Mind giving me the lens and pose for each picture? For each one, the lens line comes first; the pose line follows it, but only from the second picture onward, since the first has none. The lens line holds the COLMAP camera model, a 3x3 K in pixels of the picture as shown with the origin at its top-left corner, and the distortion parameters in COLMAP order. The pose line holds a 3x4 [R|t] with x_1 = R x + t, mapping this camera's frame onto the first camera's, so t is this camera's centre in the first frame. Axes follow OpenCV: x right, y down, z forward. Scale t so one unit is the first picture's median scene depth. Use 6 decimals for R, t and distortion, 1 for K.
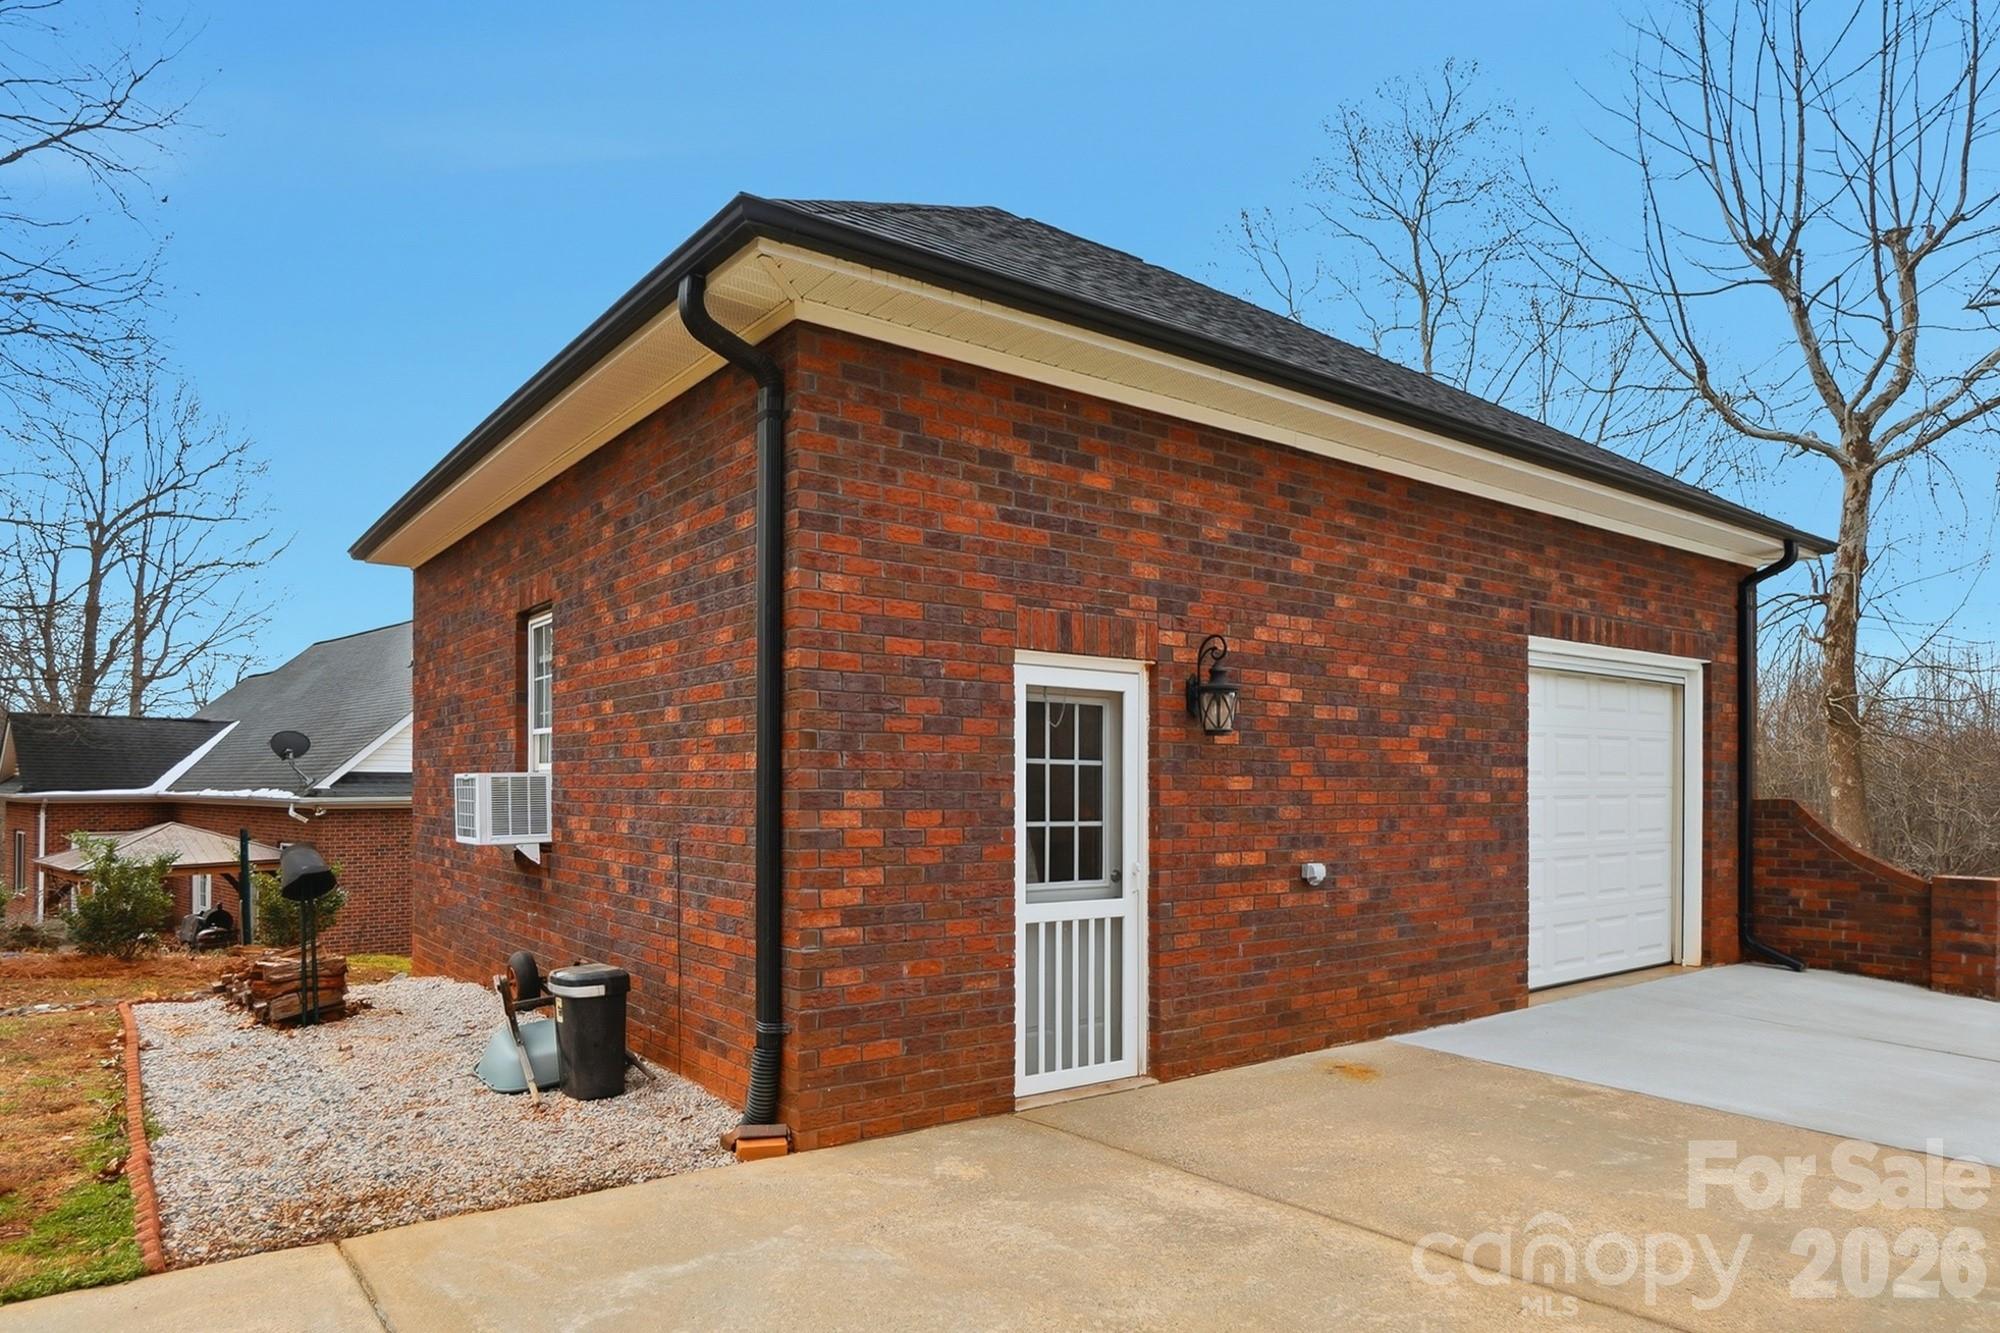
lens RADIAL K [[1171.0, 0, 1026.0], [0, 1171.0, 783.5], [0, 0, 1]] dist [-0.027326, 0.018241]
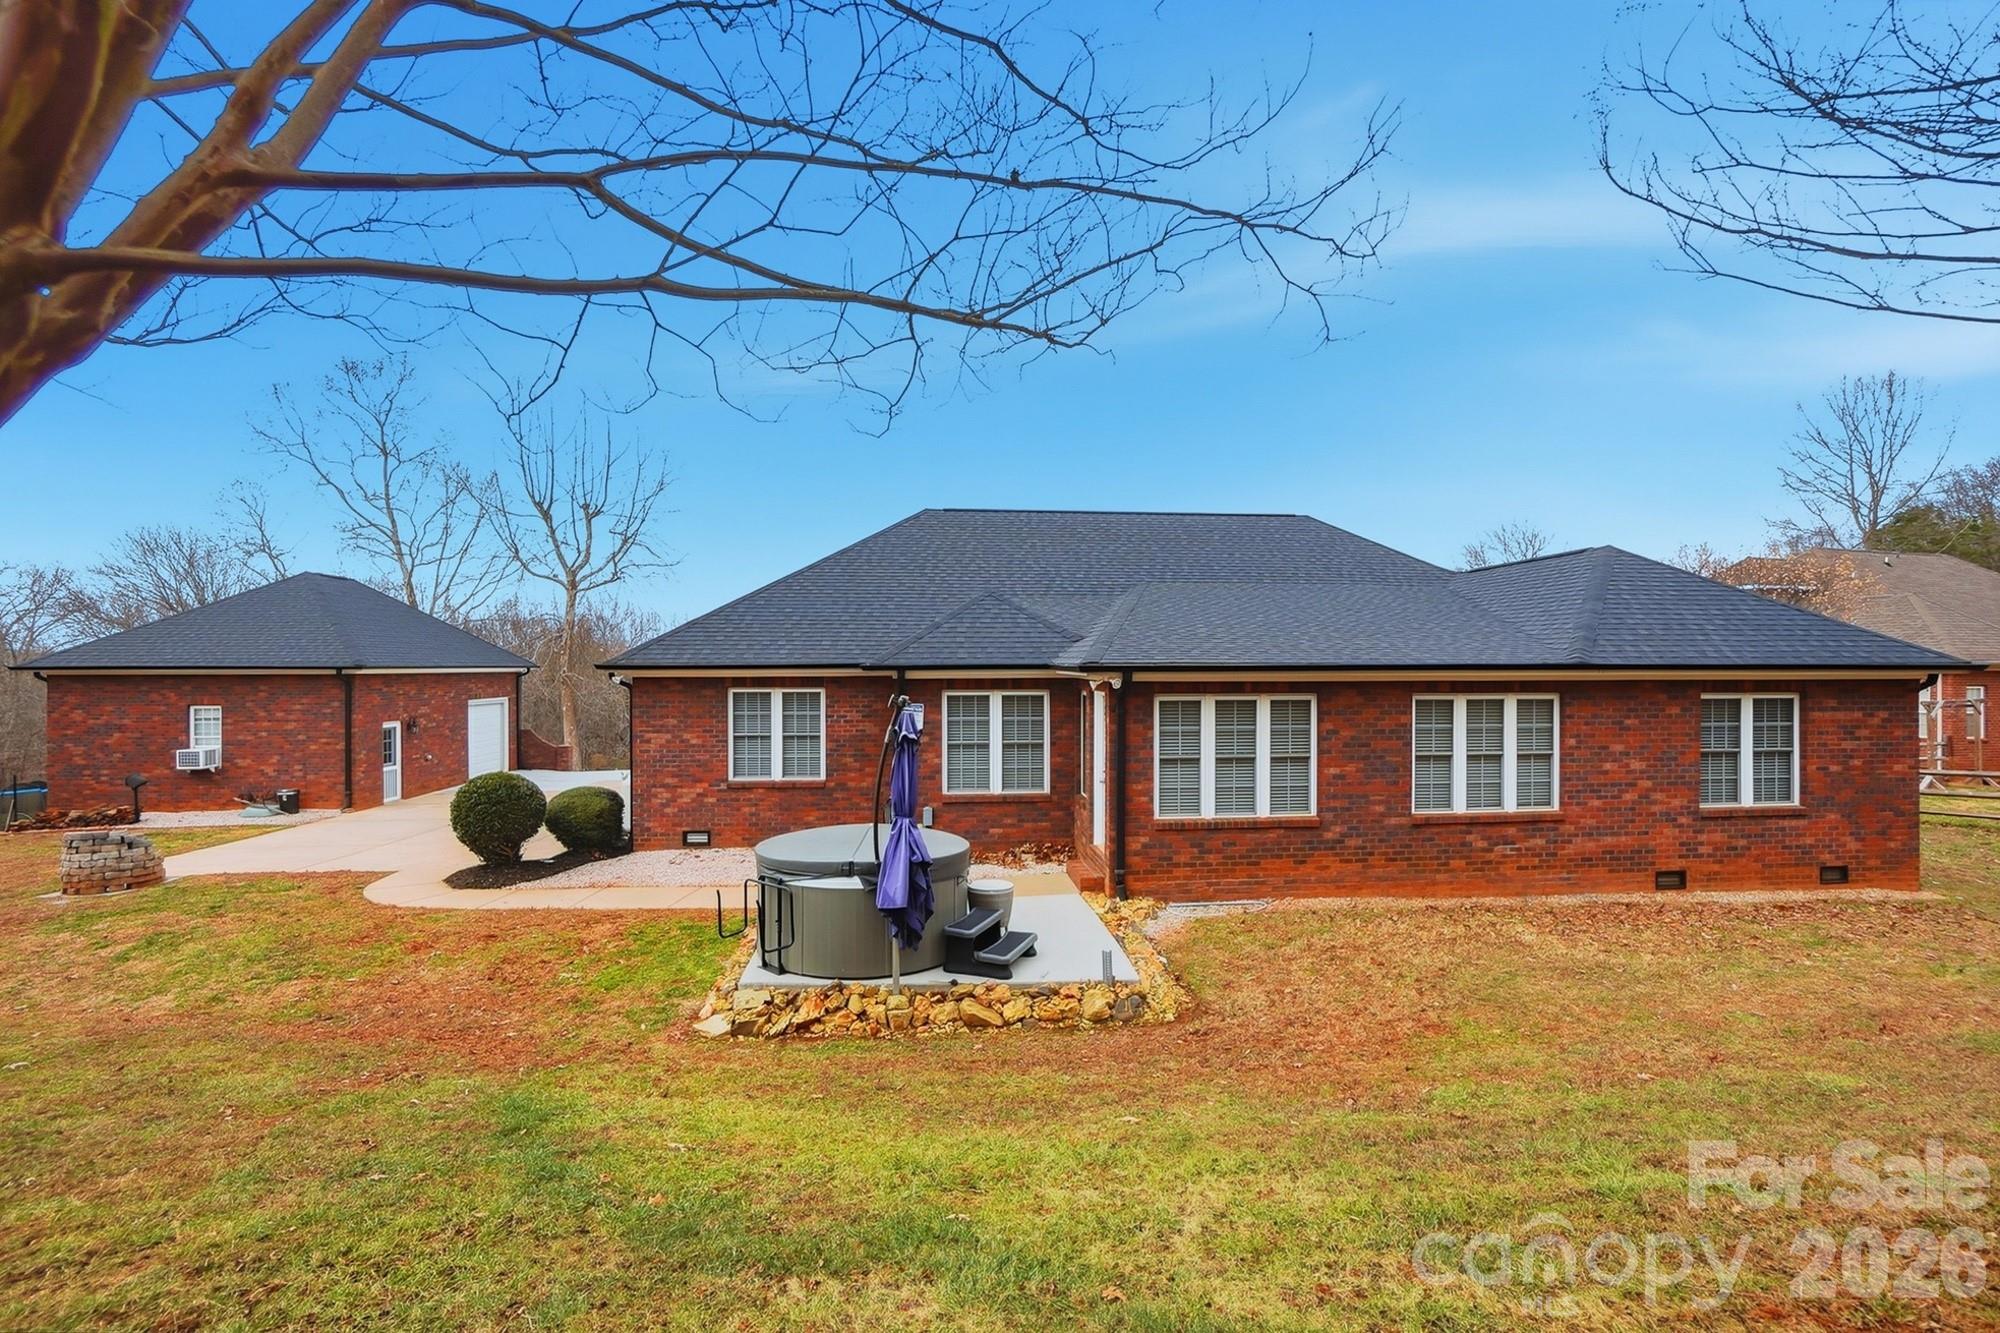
lens RADIAL K [[919.2, 0, 1011.0], [0, 919.2, 656.7], [0, 0, 1]] dist [-0.064257, 0.024125]
pose [[0.533329, -0.000028, 0.845908, -1.596513], [-0.001336, 0.999999, 0.000876, -0.344808], [-0.845907, -0.001598, 0.533328, -3.010150]]
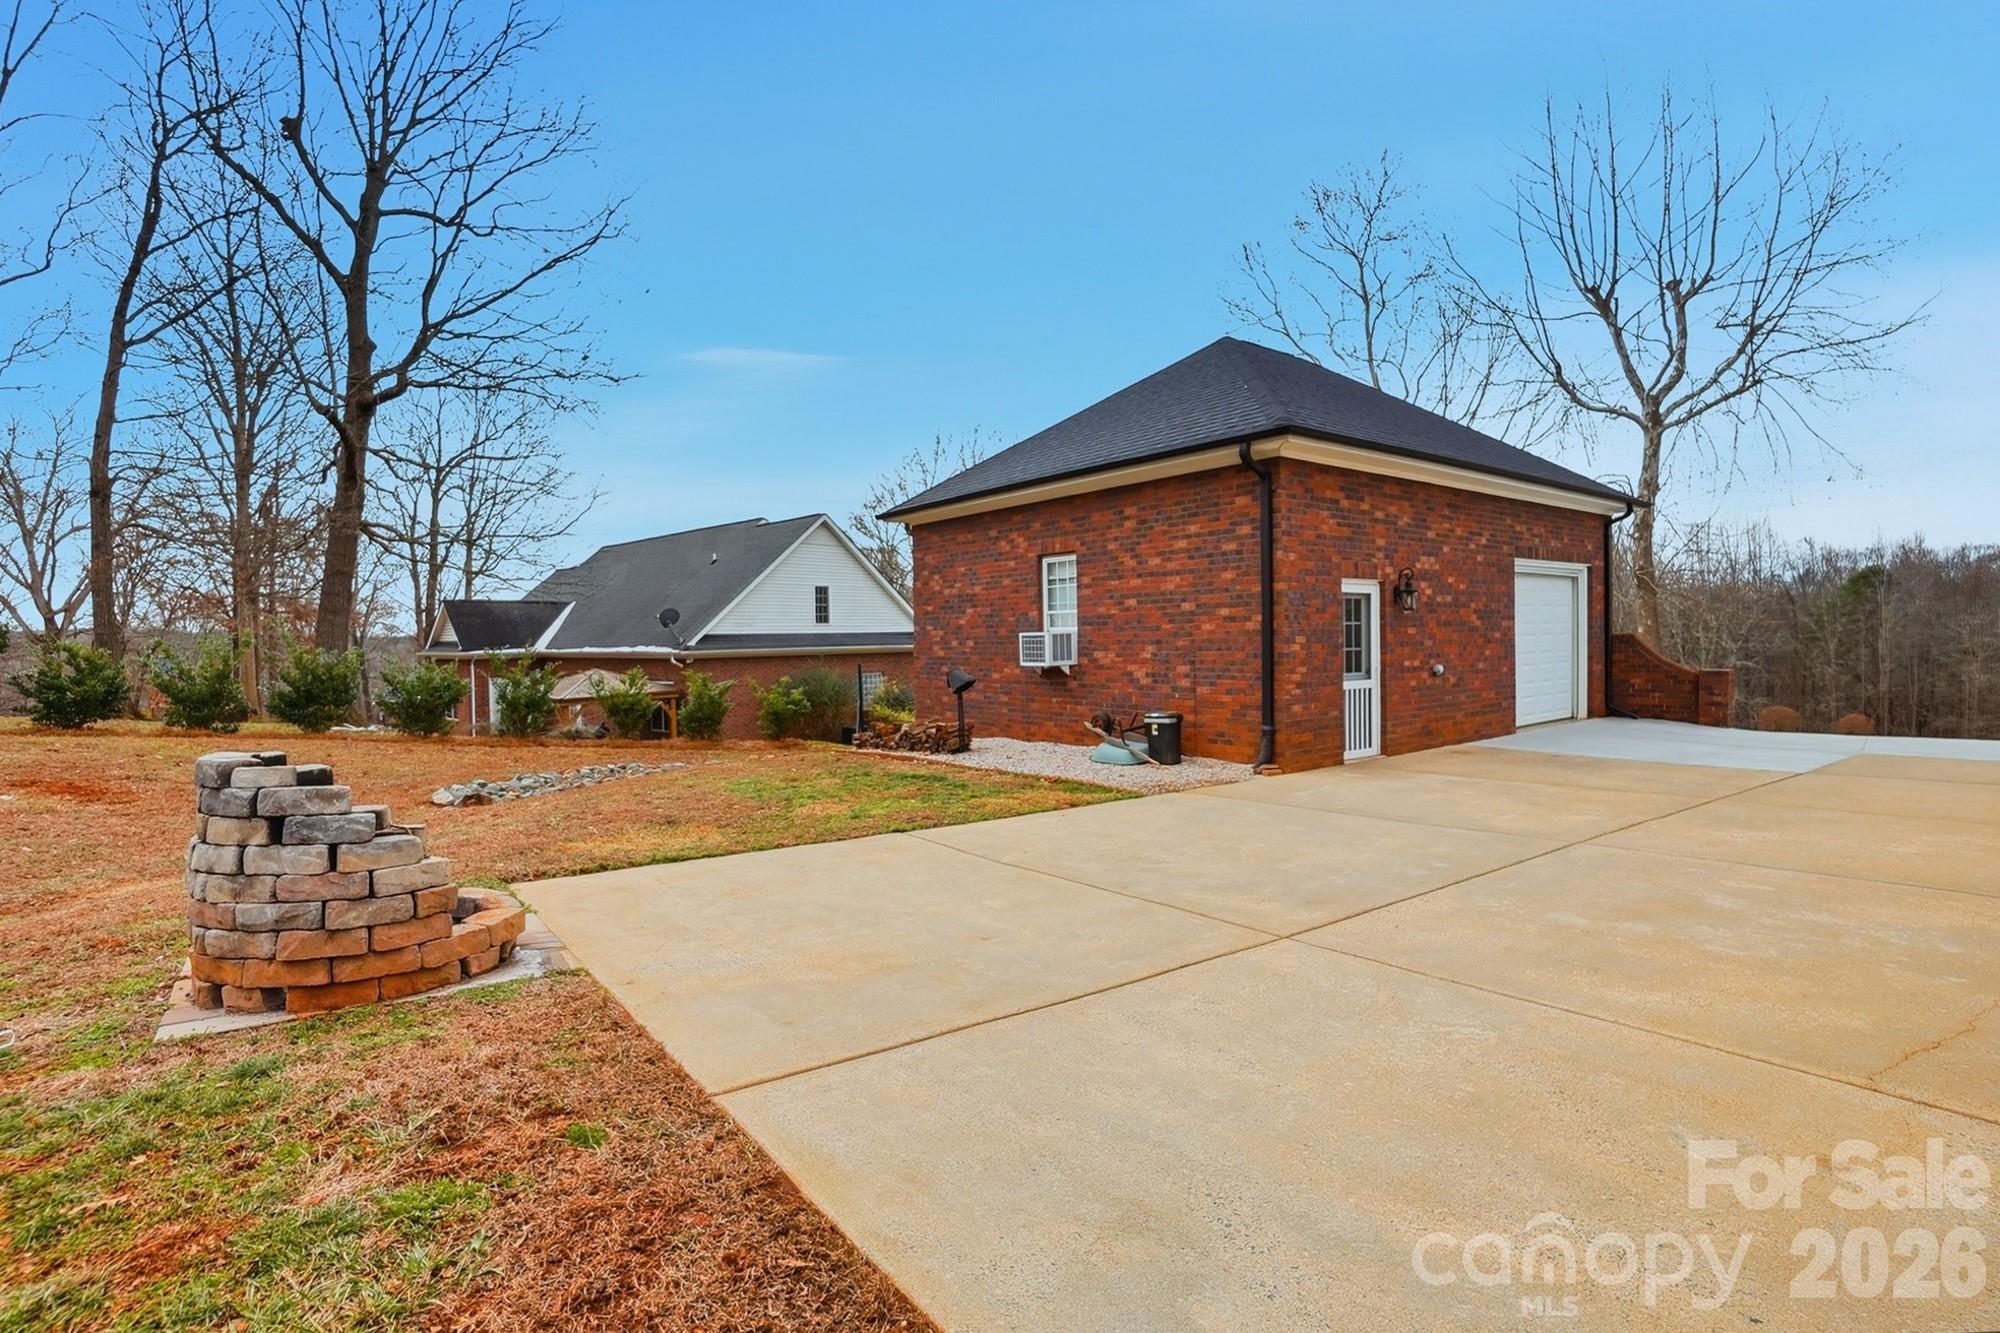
lens RADIAL K [[919.2, 0, 1011.0], [0, 919.2, 656.7], [0, 0, 1]] dist [-0.064257, 0.024125]
pose [[0.999780, -0.019596, 0.007482, -0.567891], [0.019405, 0.999503, 0.024831, -0.008043], [-0.007965, -0.024680, 0.999664, -0.720965]]
